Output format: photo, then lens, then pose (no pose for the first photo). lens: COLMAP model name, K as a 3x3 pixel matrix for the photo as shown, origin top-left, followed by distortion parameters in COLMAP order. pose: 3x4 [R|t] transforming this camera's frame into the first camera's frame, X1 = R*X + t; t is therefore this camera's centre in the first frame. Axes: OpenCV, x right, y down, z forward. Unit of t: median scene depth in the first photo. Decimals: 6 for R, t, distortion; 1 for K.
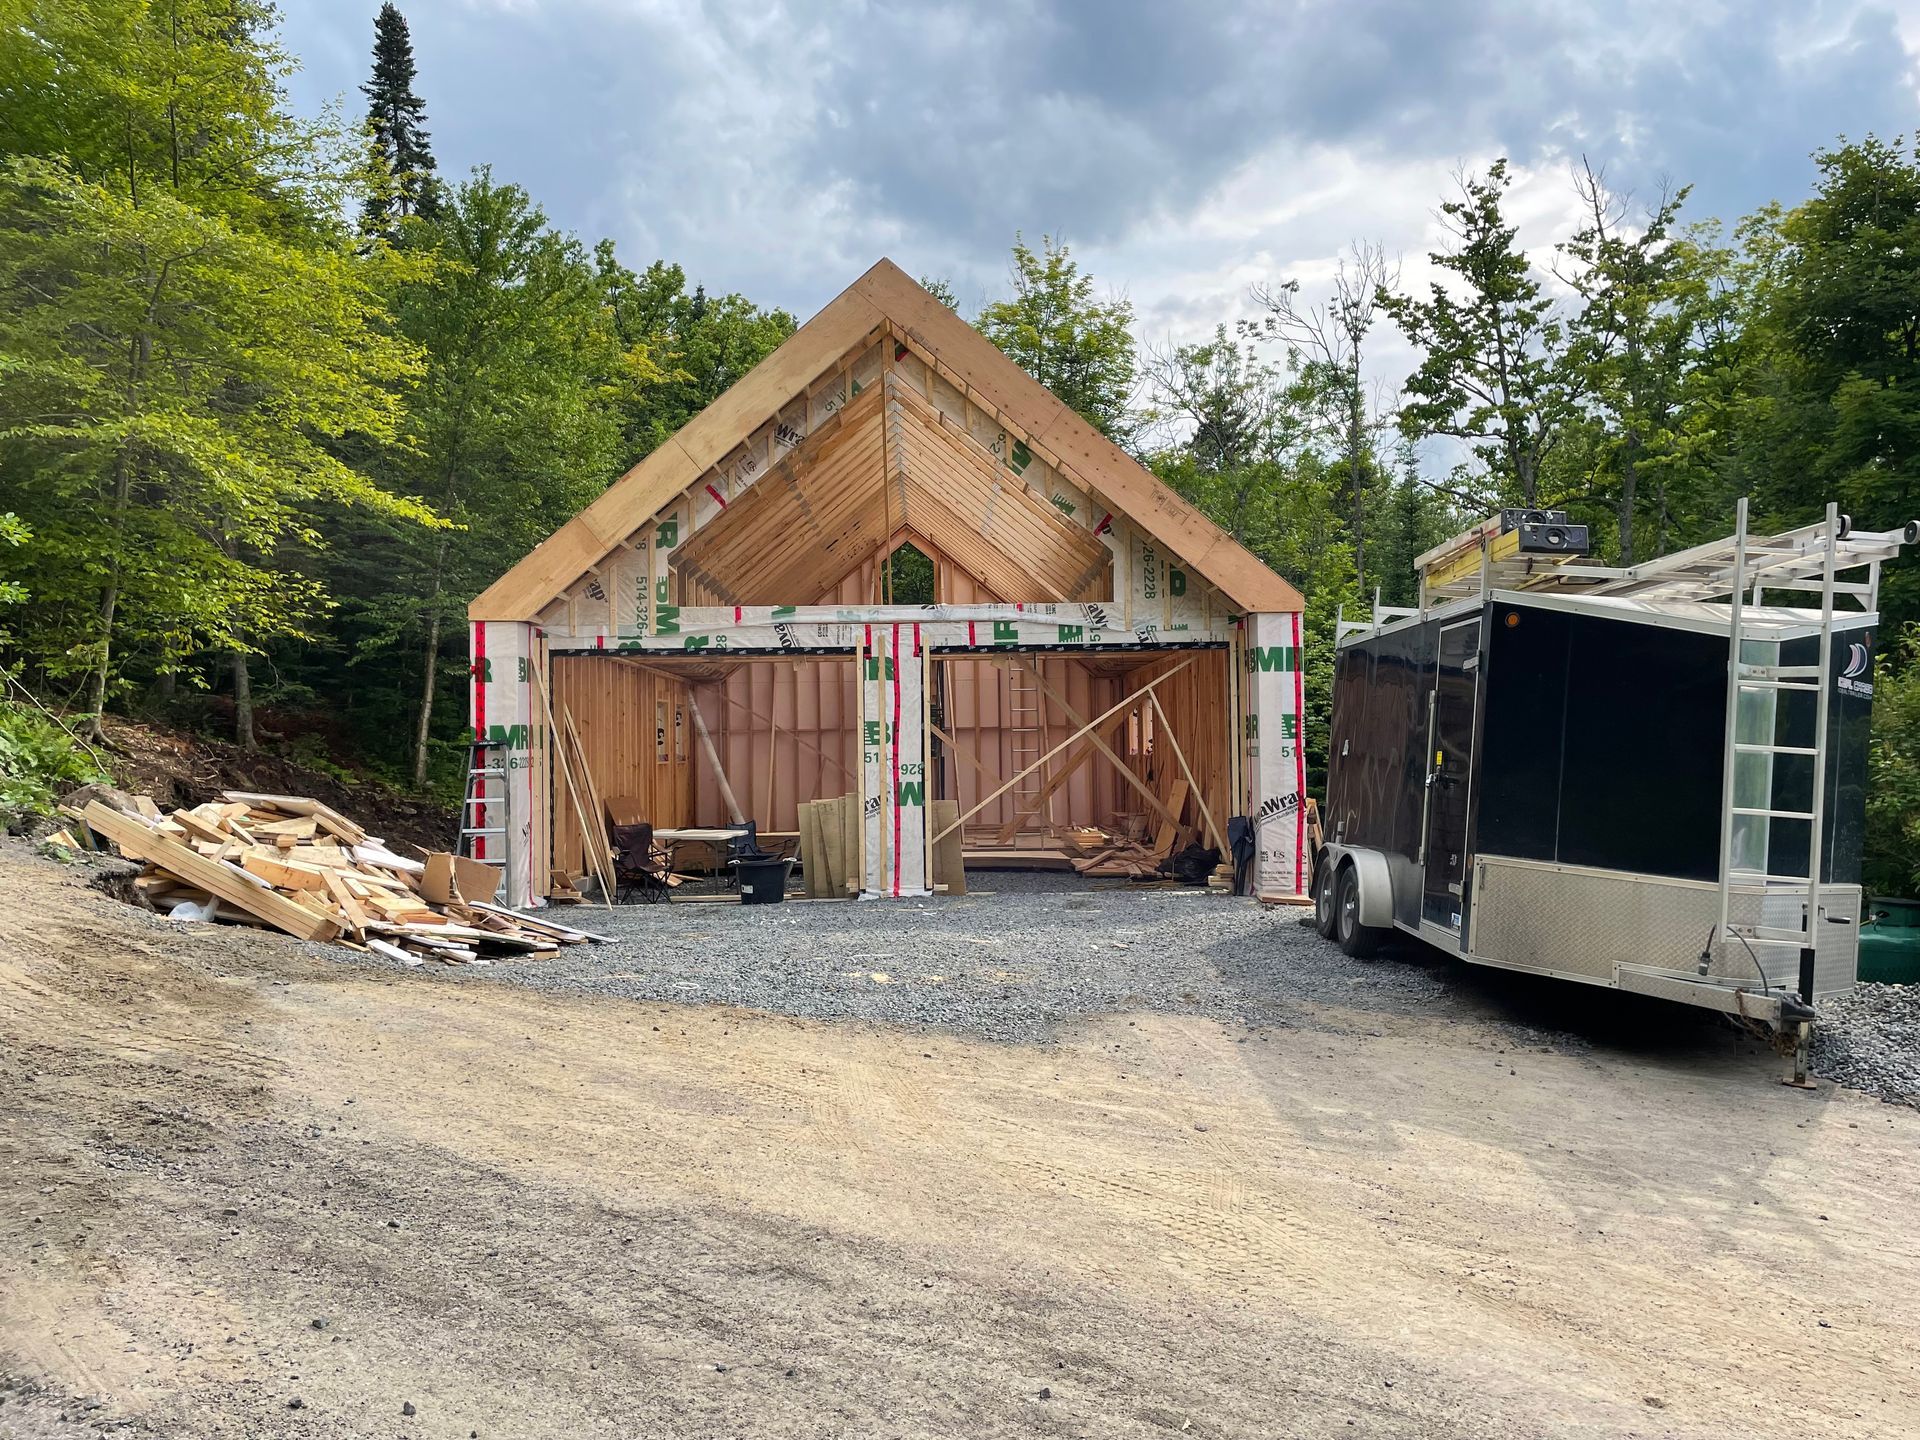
lens RADIAL K [[1431.0, 0, 960.0], [0, 1431.0, 720.0], [0, 0, 1]] dist [0.011019, -0.004308]
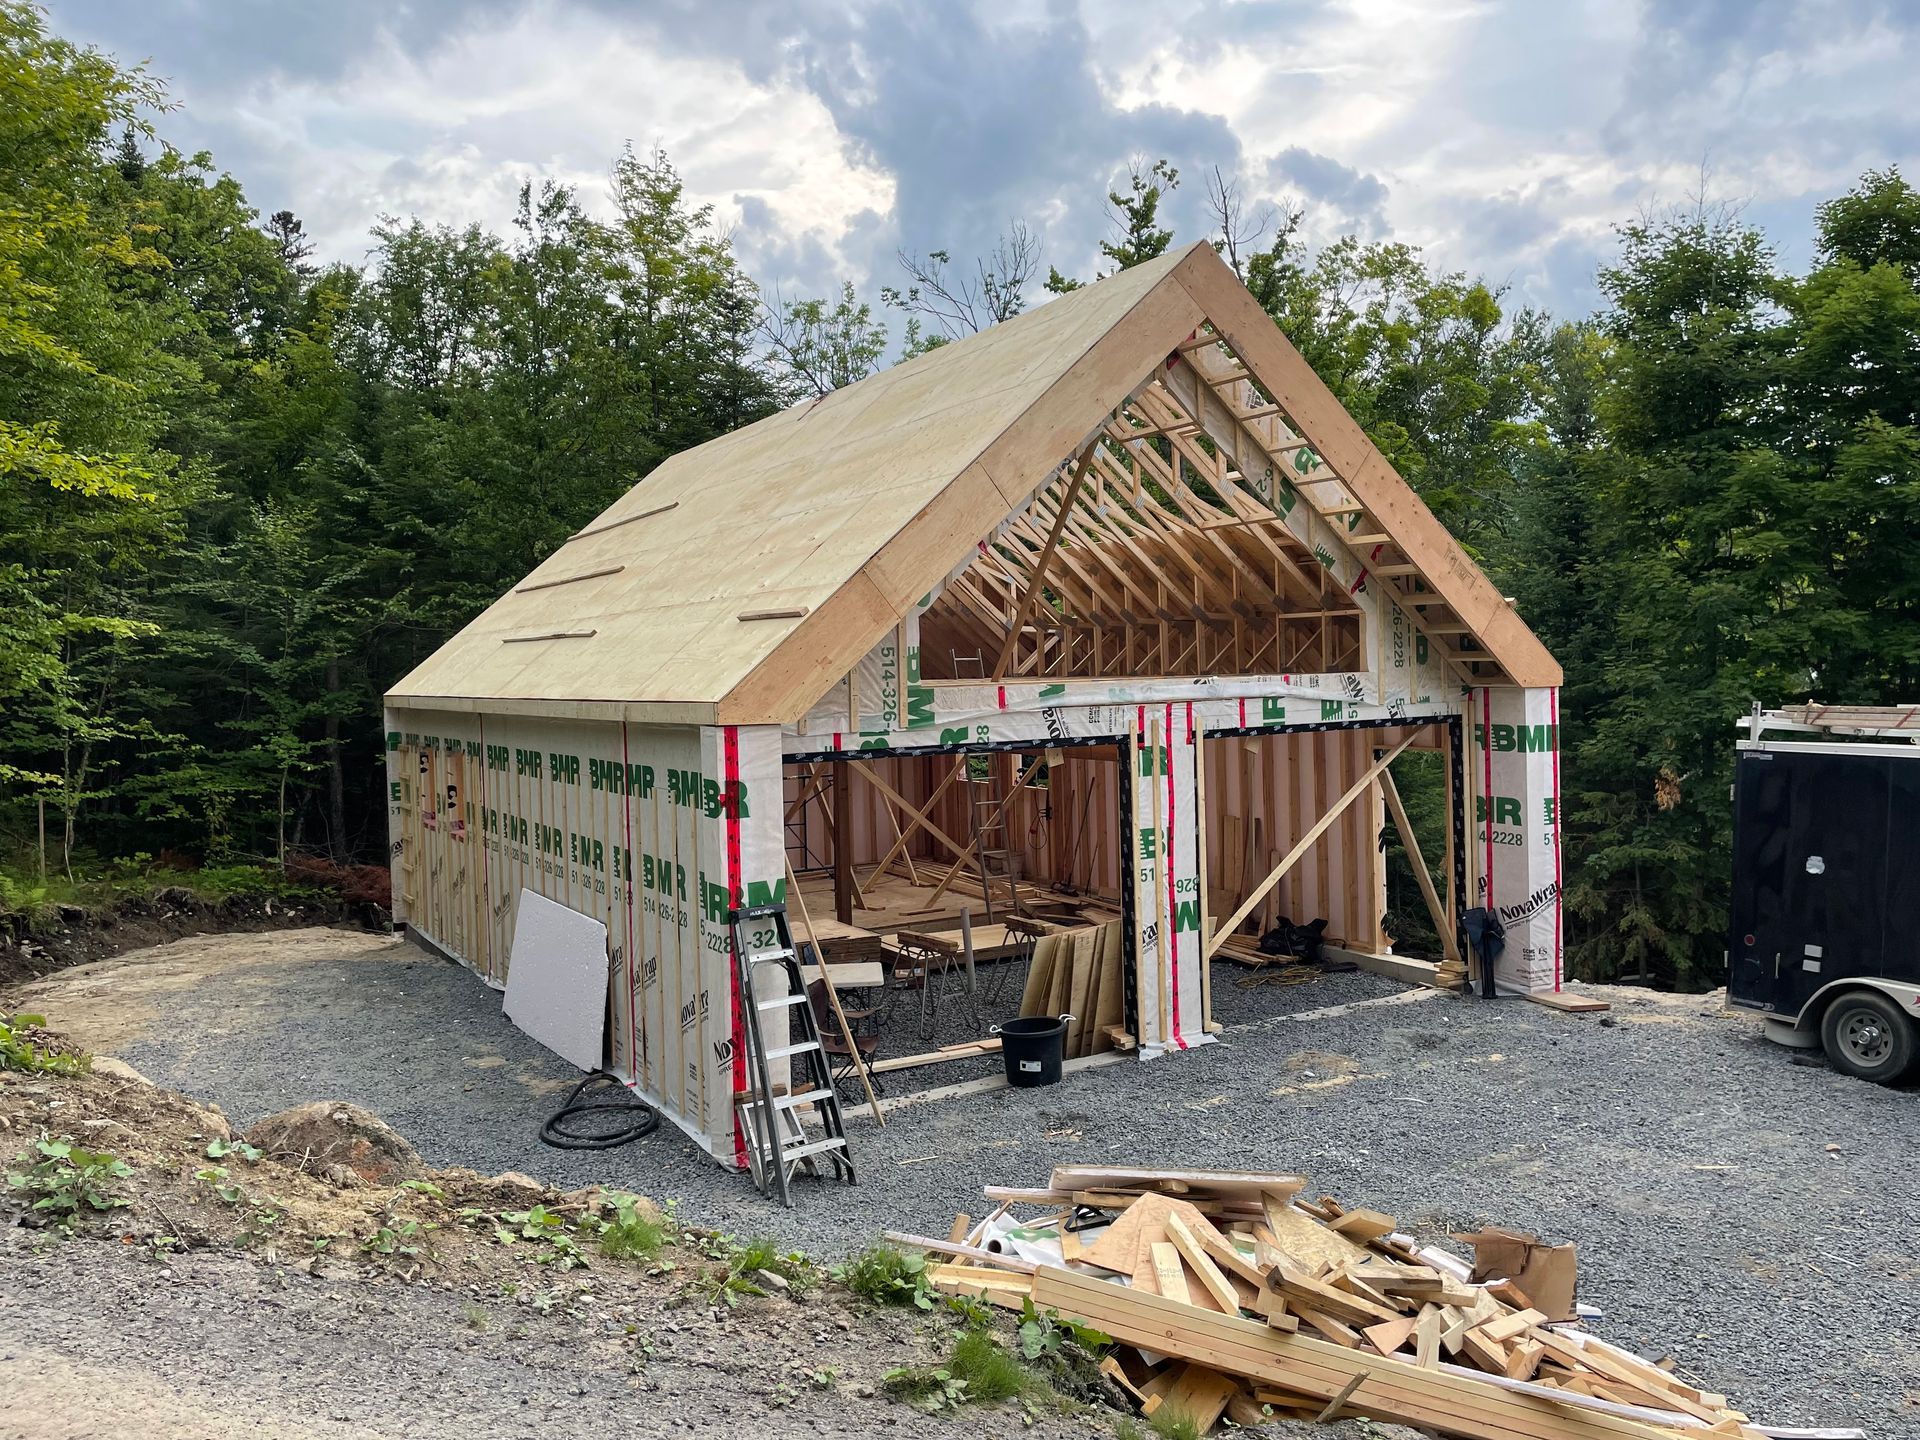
lens RADIAL K [[1431.0, 0, 960.0], [0, 1431.0, 720.0], [0, 0, 1]] dist [0.011019, -0.004308]
pose [[0.885416, -0.026037, 0.464070, -0.514551], [0.006481, 0.999024, 0.043684, -0.093567], [-0.464754, -0.035671, 0.884721, 0.355251]]
